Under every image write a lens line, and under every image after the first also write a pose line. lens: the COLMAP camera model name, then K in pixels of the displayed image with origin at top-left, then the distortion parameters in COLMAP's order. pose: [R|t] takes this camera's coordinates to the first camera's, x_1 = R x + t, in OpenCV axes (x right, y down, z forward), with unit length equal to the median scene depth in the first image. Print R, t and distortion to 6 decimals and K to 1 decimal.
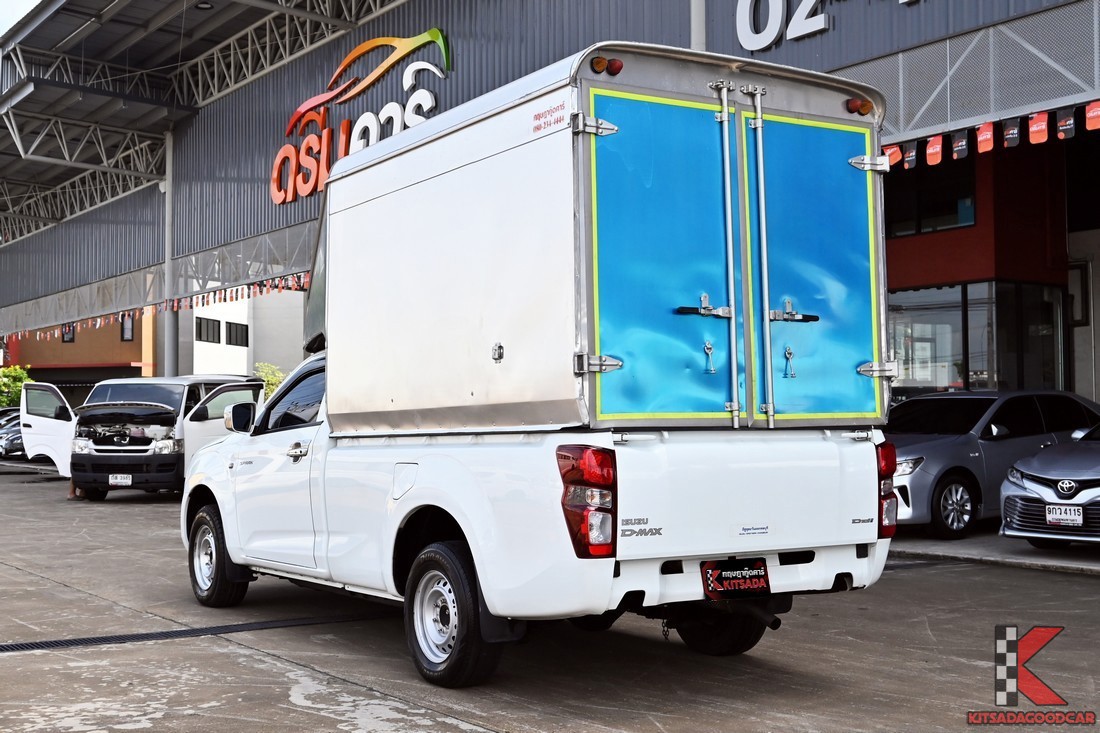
lens RADIAL K [[1454.6, 0, 512.5], [0, 1454.6, 366.7], [0, 0, 1]] dist [-0.004421, 0.059758]
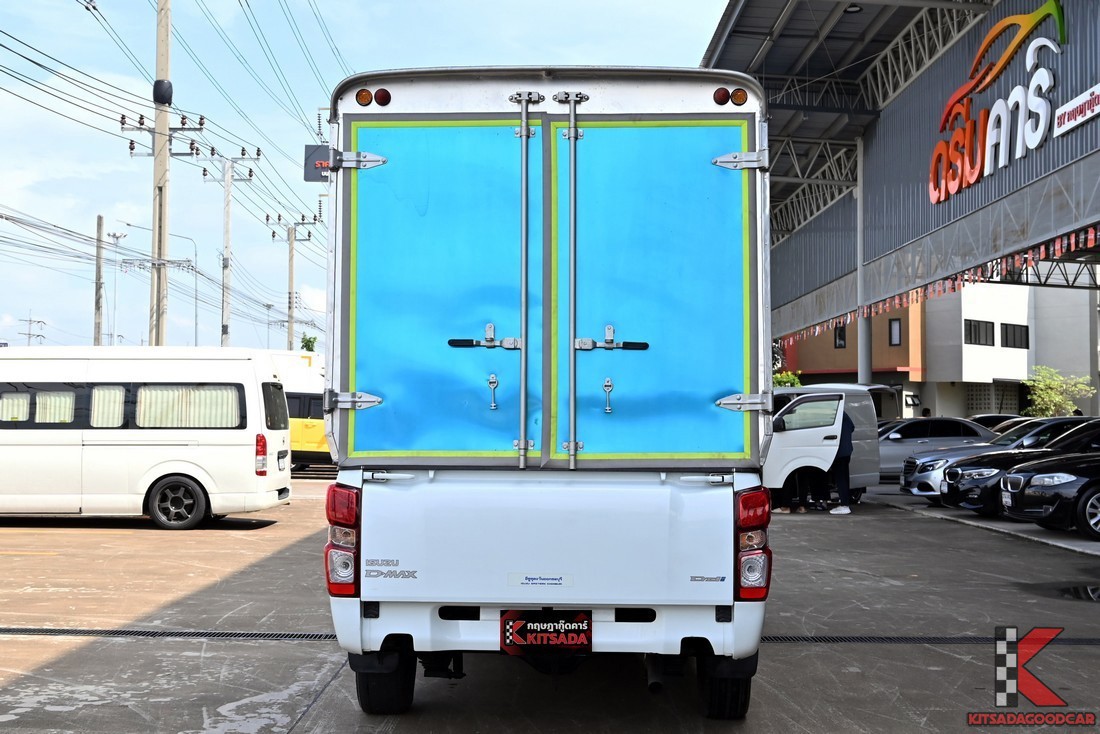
lens RADIAL K [[1454.6, 0, 512.5], [0, 1454.6, 367.2], [0, 0, 1]] dist [-0.004421, 0.059758]
pose [[0.817302, -0.011825, -0.576088, 0.189305], [0.012034, 0.999922, -0.003454, -0.005205], [0.576084, -0.004110, 0.817380, 0.067595]]
